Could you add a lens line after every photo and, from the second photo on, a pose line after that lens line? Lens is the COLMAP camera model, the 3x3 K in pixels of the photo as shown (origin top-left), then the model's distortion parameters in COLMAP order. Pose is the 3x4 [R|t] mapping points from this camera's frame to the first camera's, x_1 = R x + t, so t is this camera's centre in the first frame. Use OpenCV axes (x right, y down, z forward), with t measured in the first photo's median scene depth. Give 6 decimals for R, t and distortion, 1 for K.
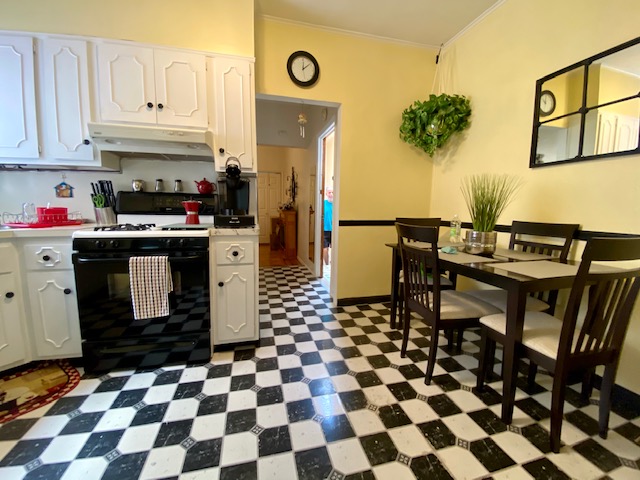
lens RADIAL K [[265.1, 0, 320.0], [0, 265.1, 240.0], [0, 0, 1]] dist [0.026043, -0.023168]
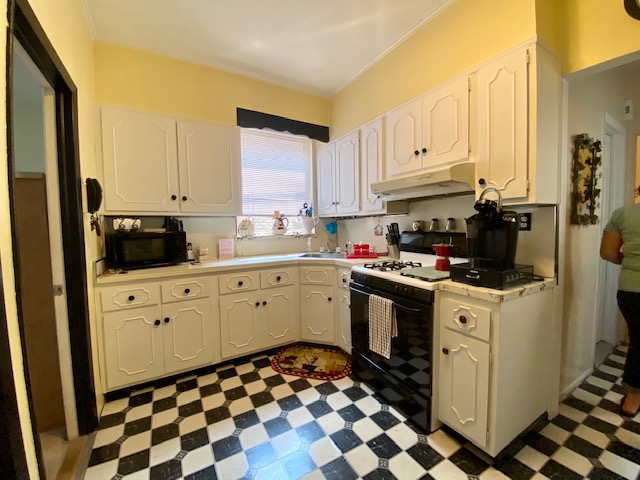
lens RADIAL K [[265.1, 0, 320.0], [0, 265.1, 240.0], [0, 0, 1]] dist [0.026043, -0.023168]
pose [[0.279890, 0.042741, -0.959080, 0.283636], [-0.106606, 0.994214, 0.013196, -0.139422], [0.954095, 0.098550, 0.282827, 0.380615]]
